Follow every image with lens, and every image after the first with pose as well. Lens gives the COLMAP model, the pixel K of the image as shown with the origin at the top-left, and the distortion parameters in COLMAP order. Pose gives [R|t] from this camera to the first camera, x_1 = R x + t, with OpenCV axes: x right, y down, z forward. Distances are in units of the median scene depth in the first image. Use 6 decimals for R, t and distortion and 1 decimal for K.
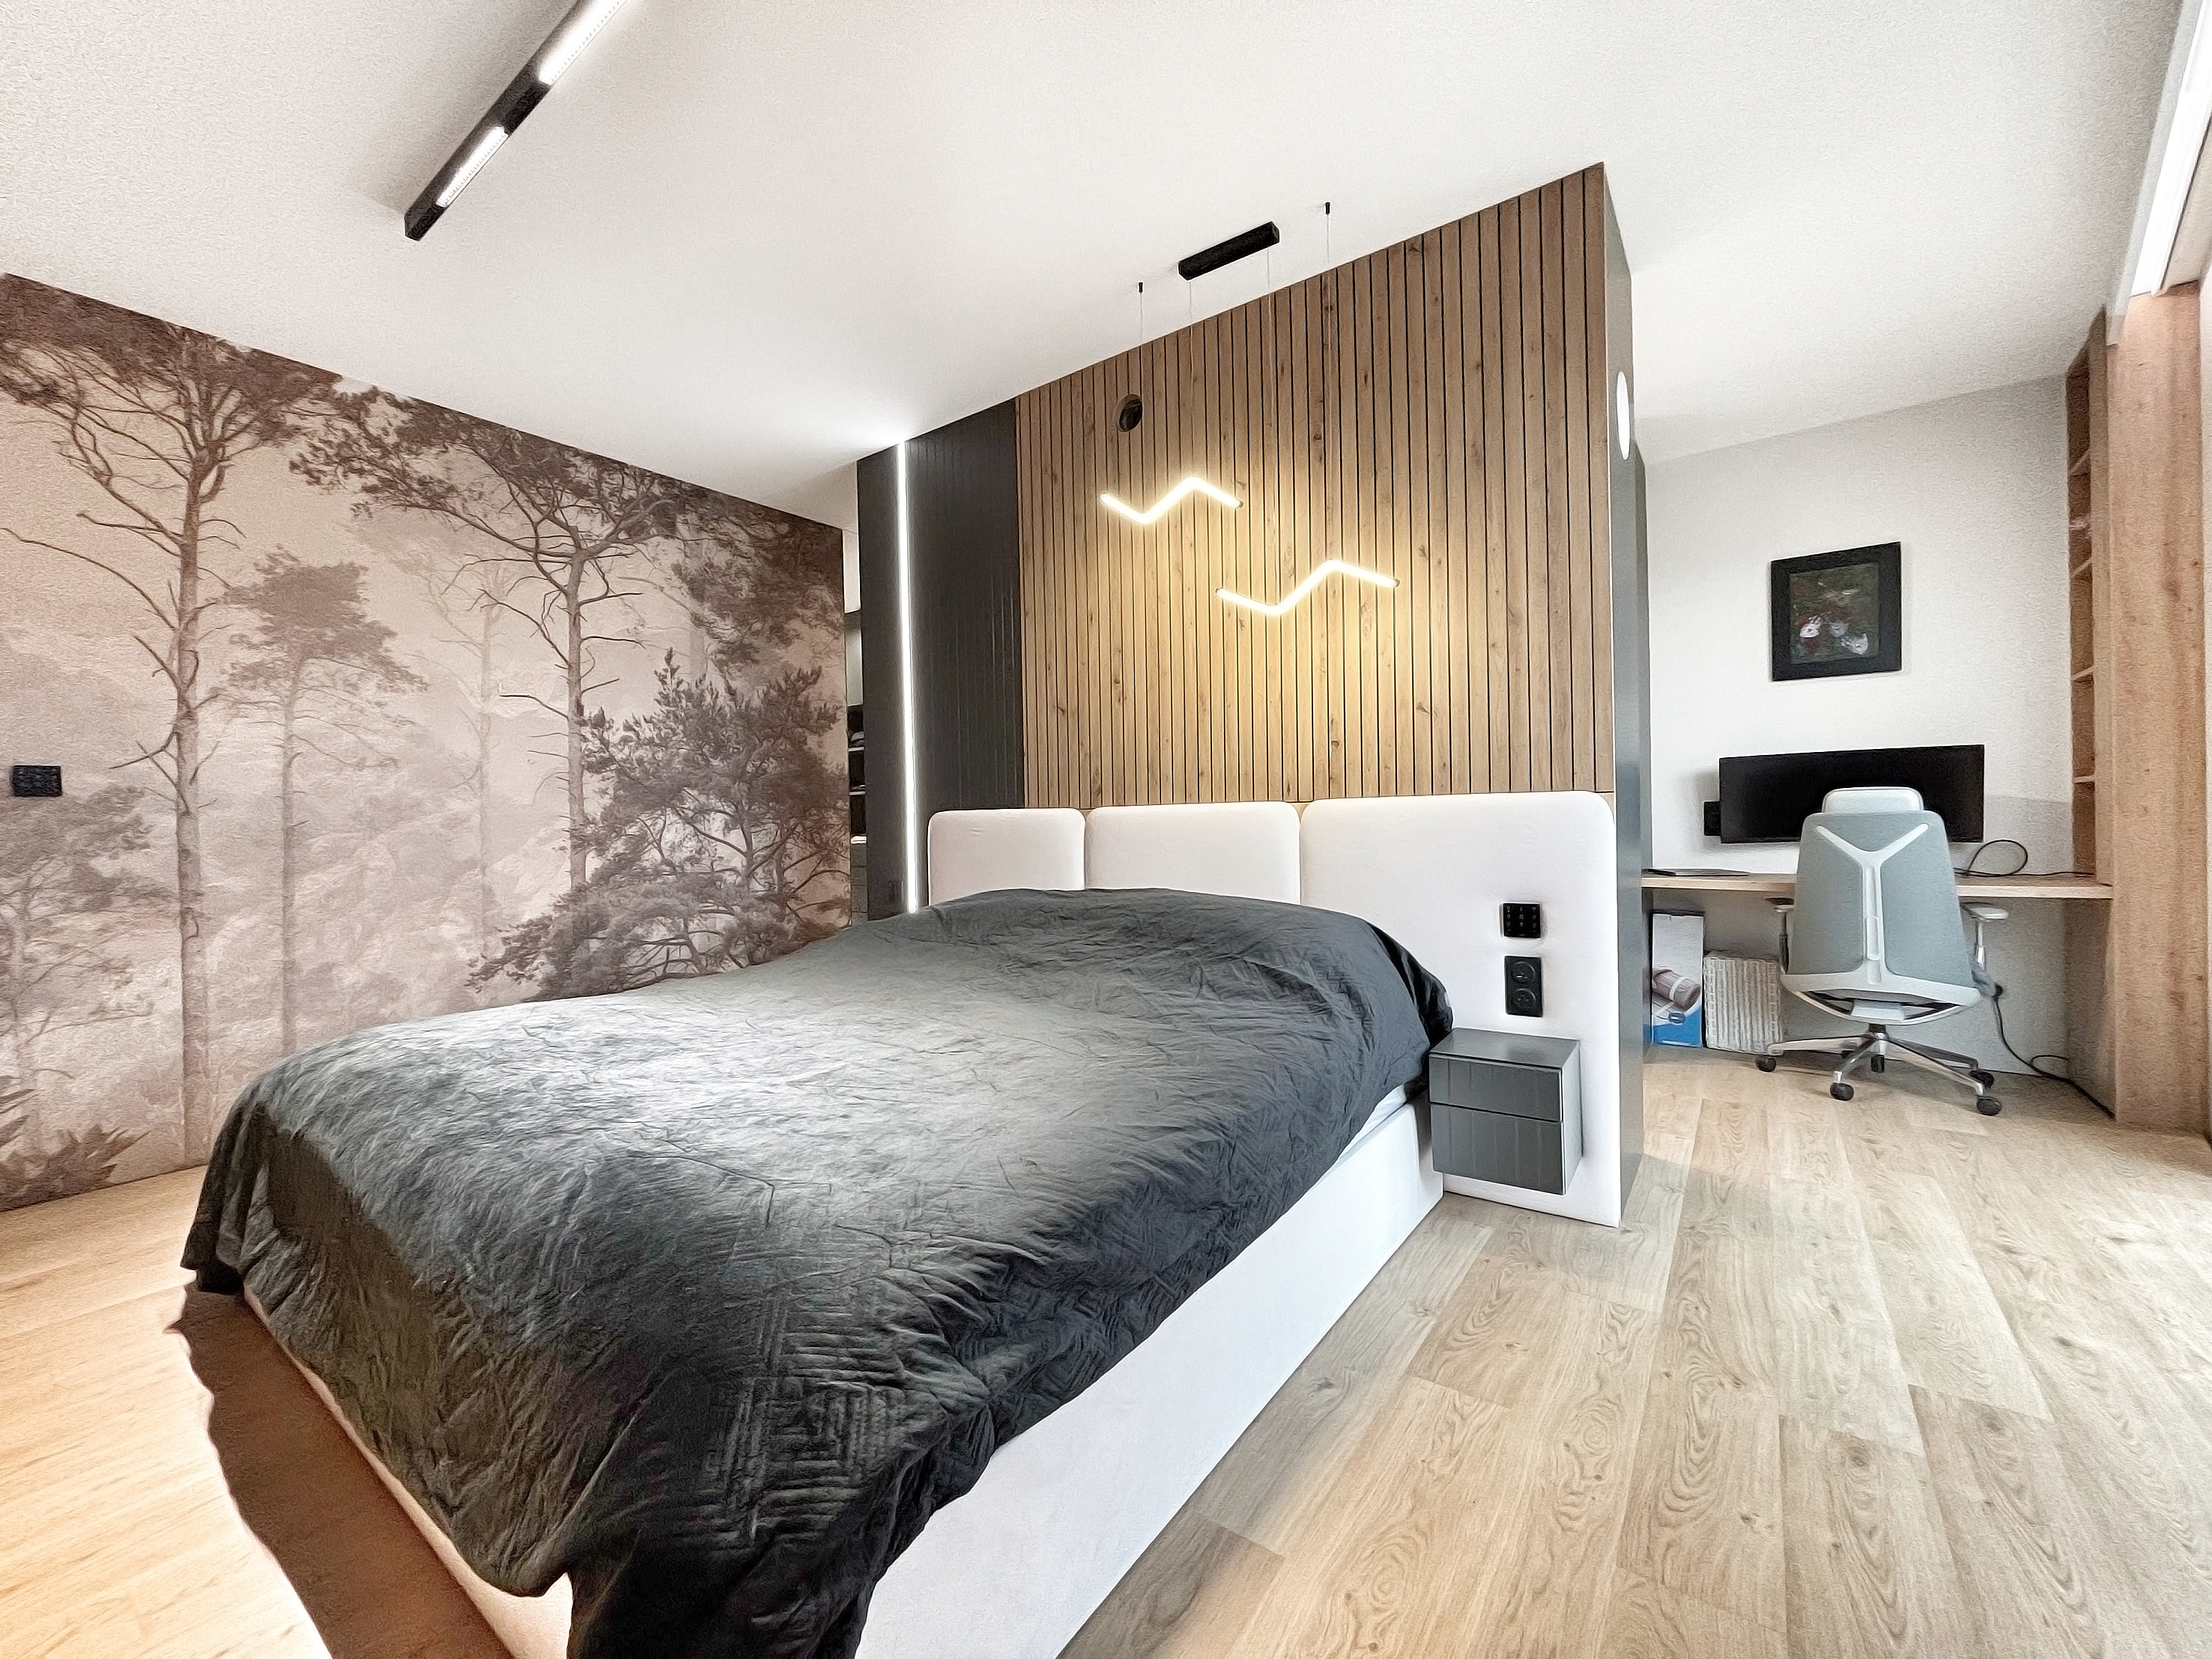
lens RADIAL K [[889.6, 0, 1106.0], [0, 889.6, 829.5], [0, 0, 1]] dist [0.001644, 0.000171]
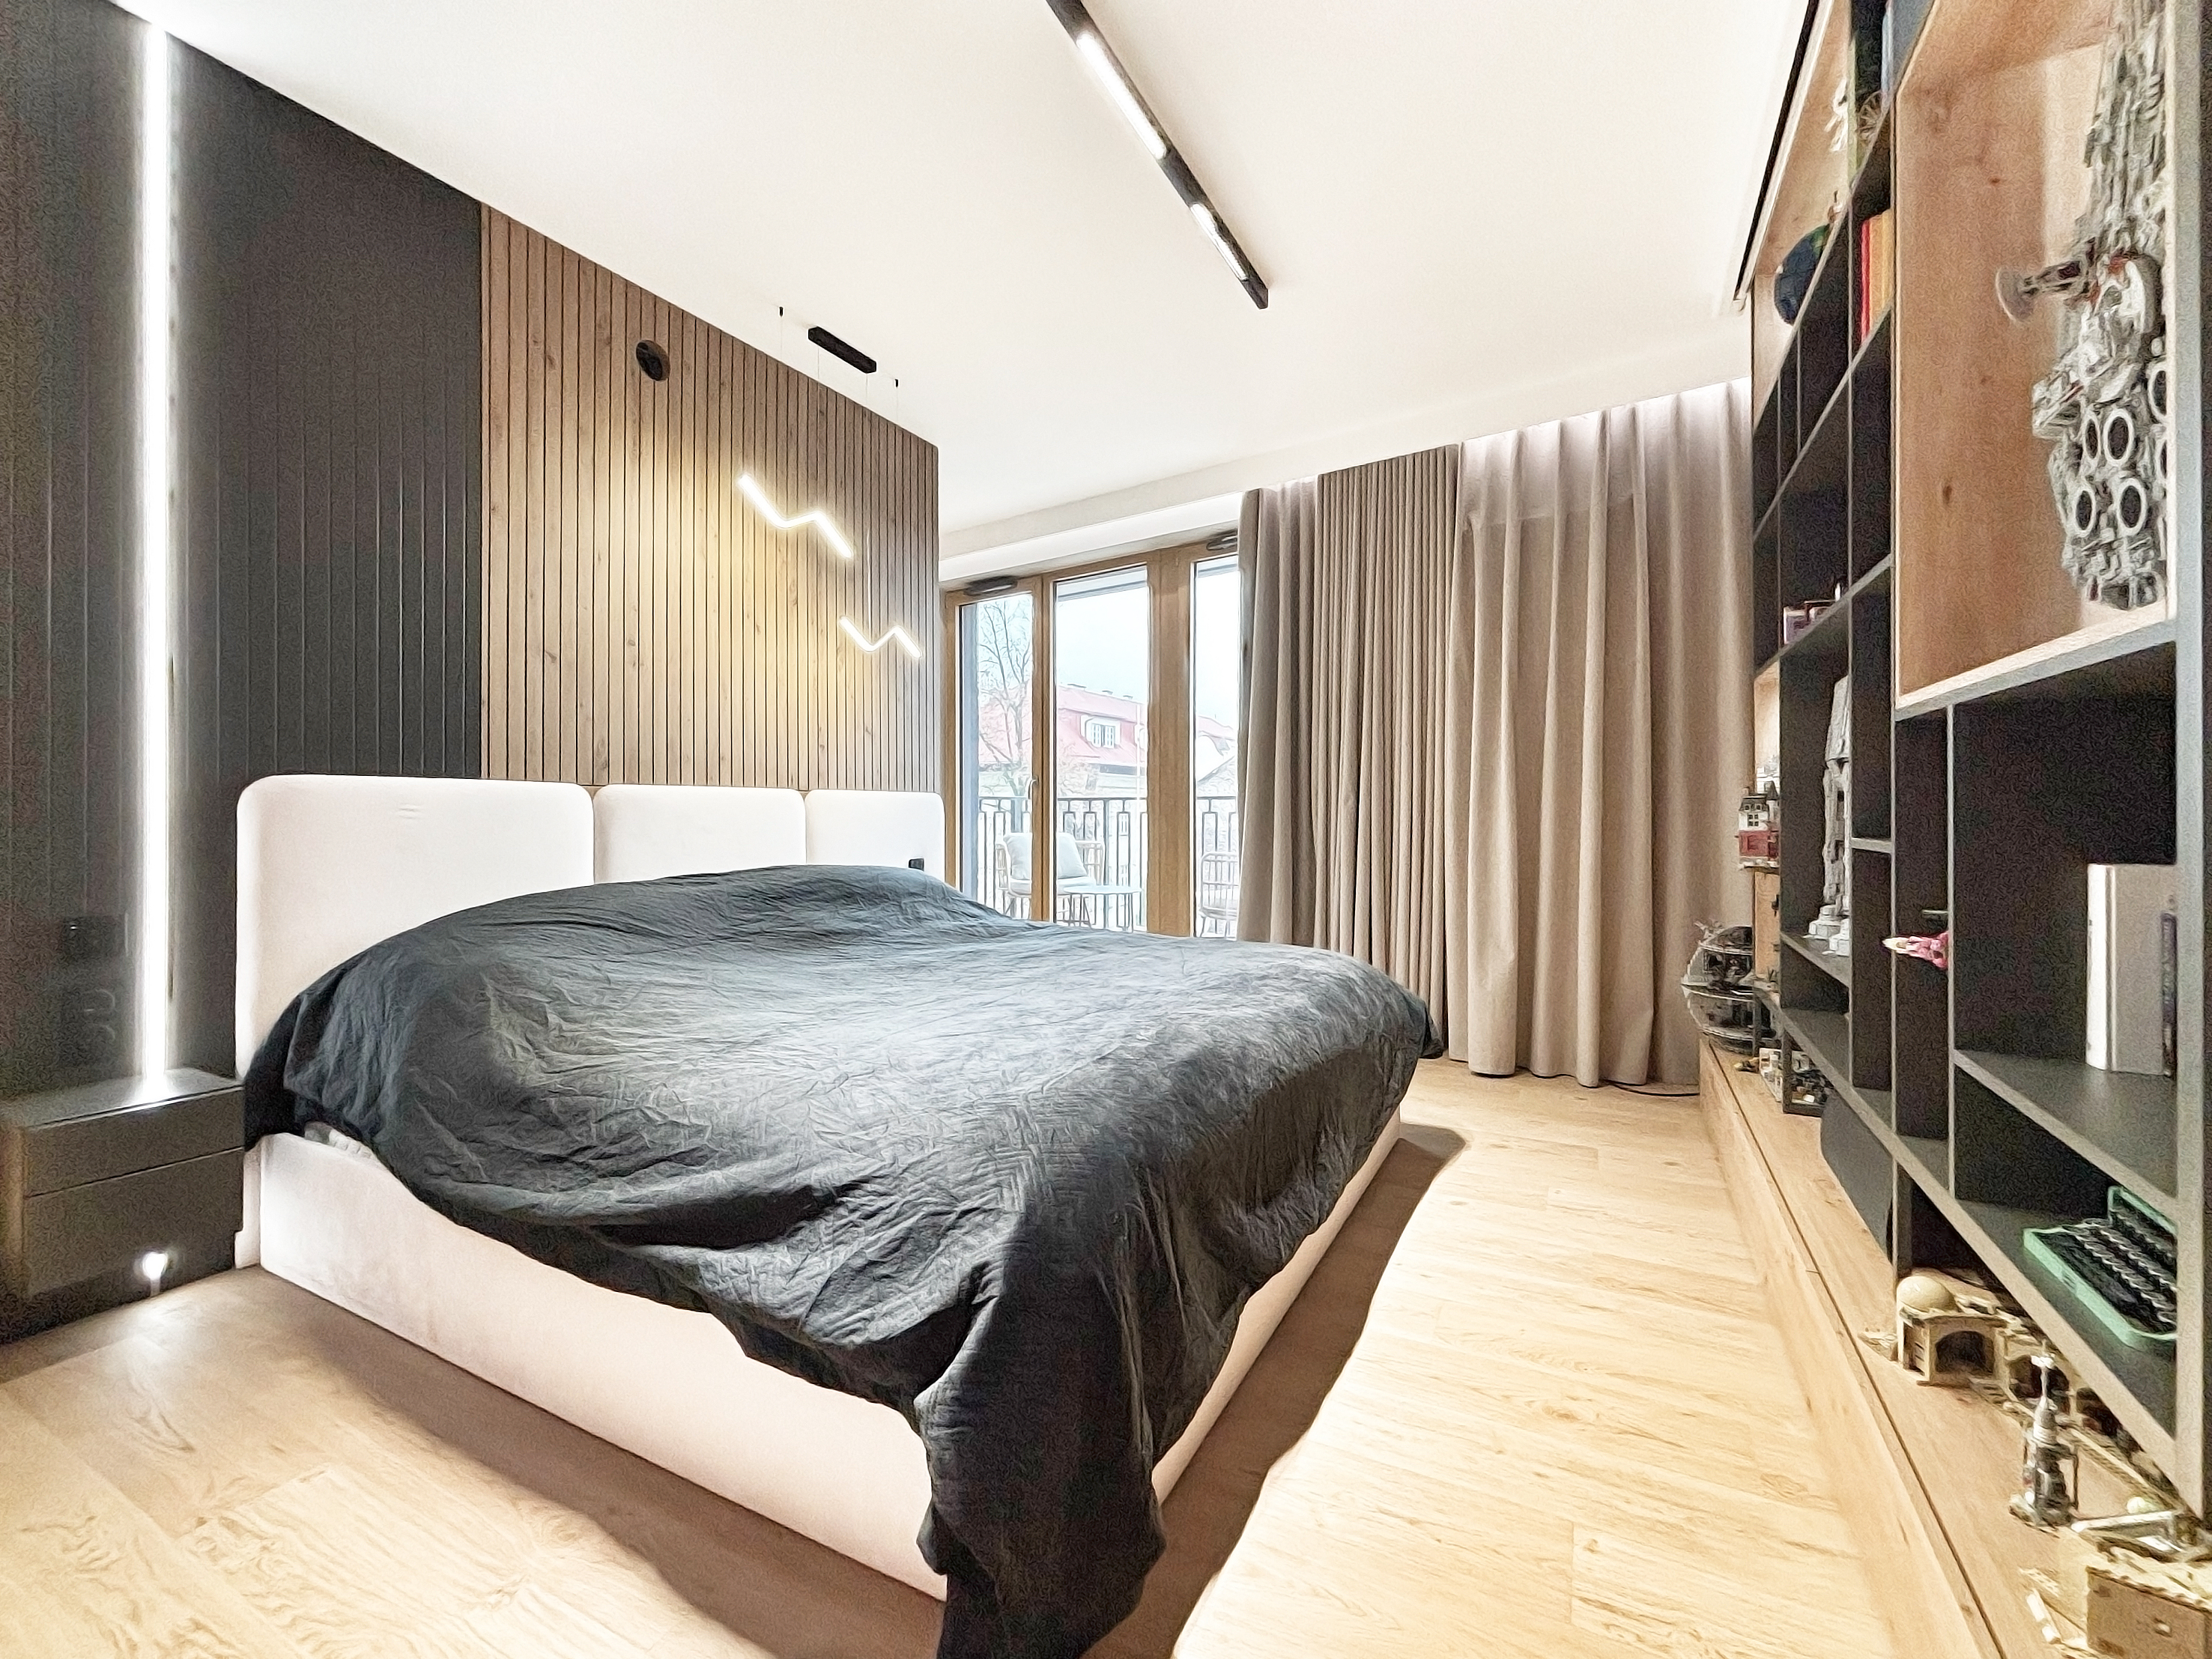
lens RADIAL K [[919.7, 0, 1116.9], [0, 919.7, 817.0], [0, 0, 1]] dist [-0.000689, 0.000016]
pose [[-0.138920, 0.021854, 0.990062, -1.157995], [0.022469, 0.999569, -0.018911, 0.041081], [-0.990049, 0.019619, -0.139351, 0.790921]]
